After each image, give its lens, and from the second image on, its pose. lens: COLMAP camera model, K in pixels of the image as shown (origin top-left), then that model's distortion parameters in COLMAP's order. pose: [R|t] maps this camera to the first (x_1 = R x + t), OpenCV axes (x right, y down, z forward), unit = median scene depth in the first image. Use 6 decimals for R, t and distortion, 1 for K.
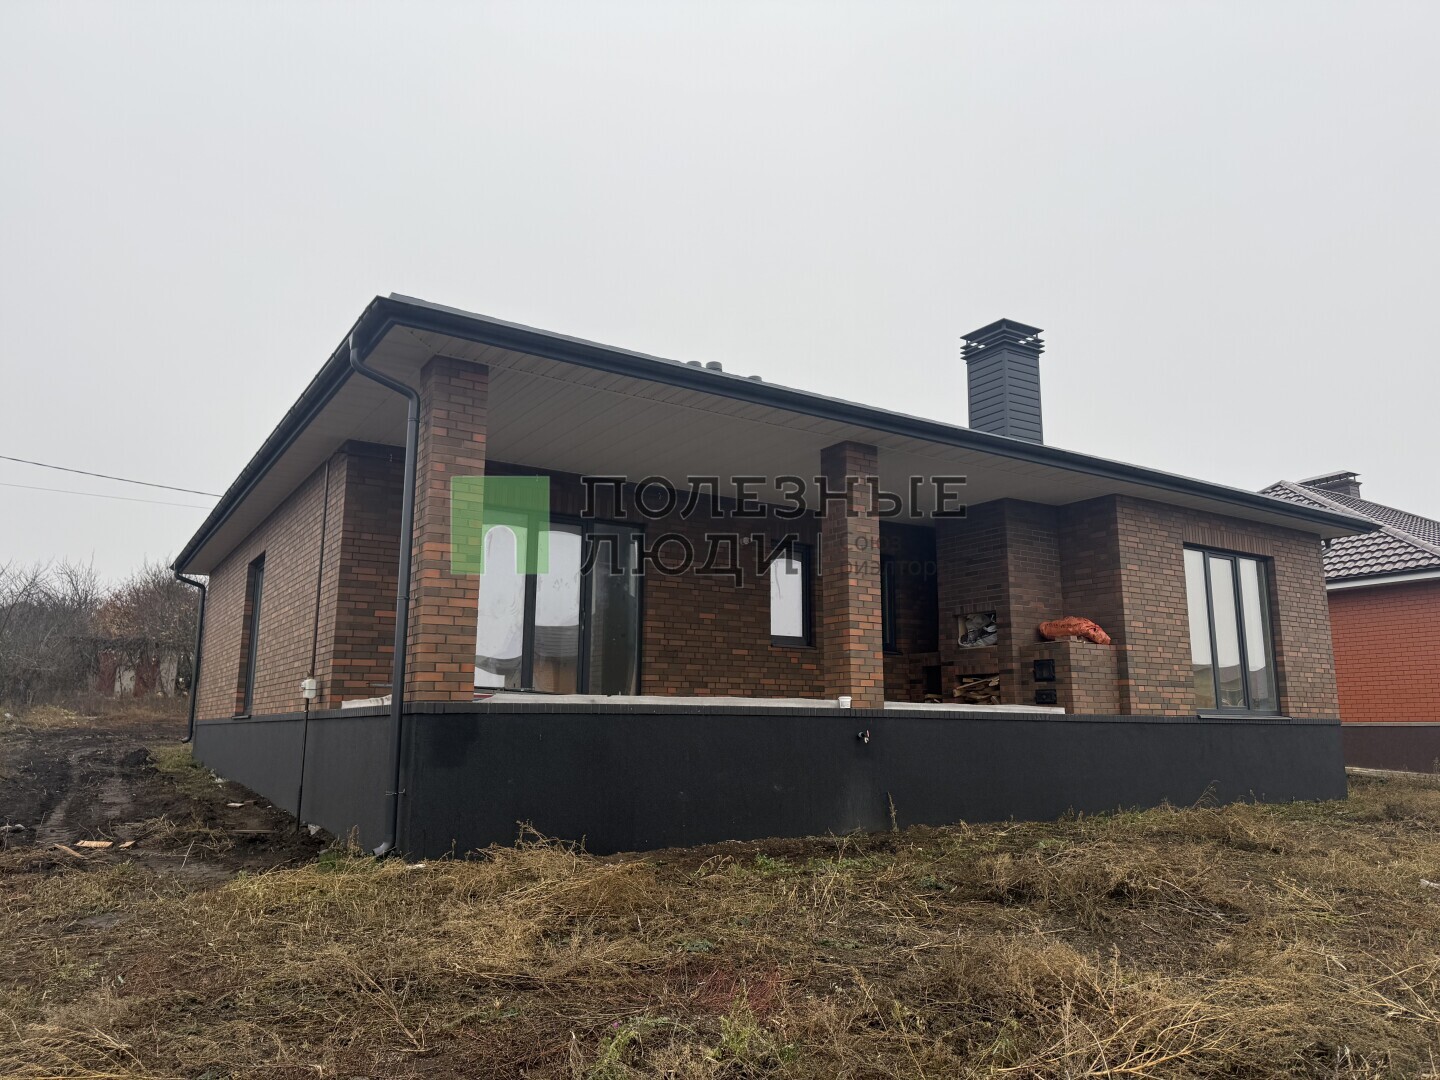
lens RADIAL K [[1009.8, 0, 732.3], [0, 1009.8, 542.8], [0, 0, 1]] dist [0.133902, -0.222115]
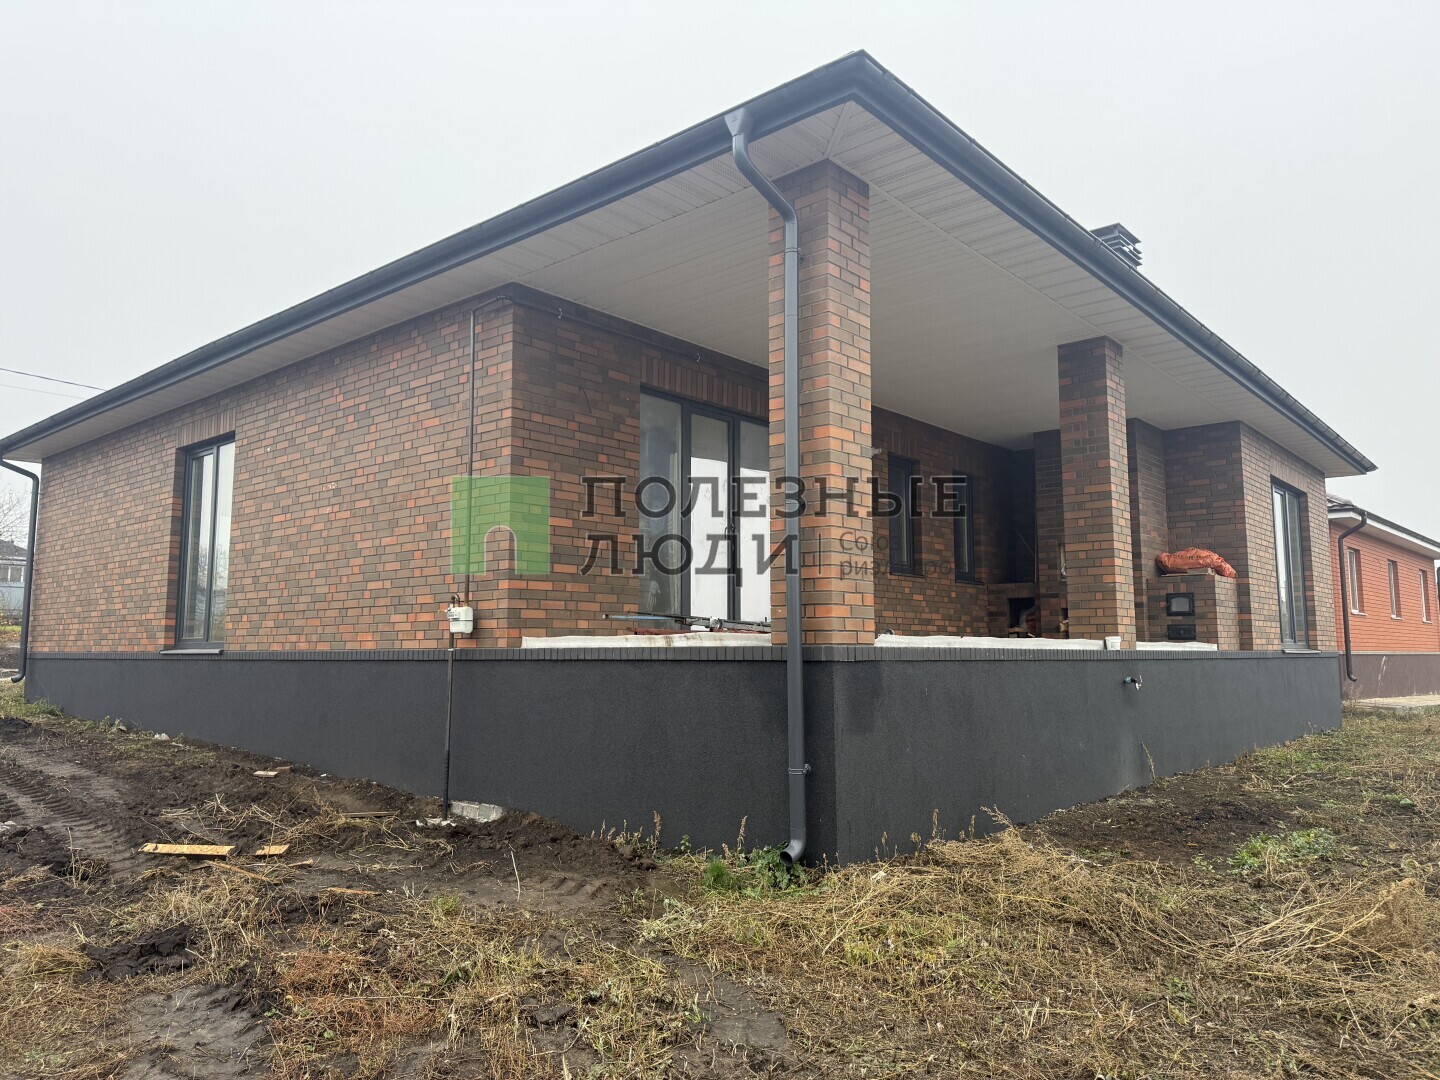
lens RADIAL K [[1009.8, 0, 732.3], [0, 1009.8, 542.8], [0, 0, 1]] dist [0.133902, -0.222115]
pose [[0.963303, 0.026755, 0.267081, -0.342285], [-0.046630, 0.996571, 0.068351, 0.022560], [-0.264336, -0.078296, 0.961247, 0.201446]]
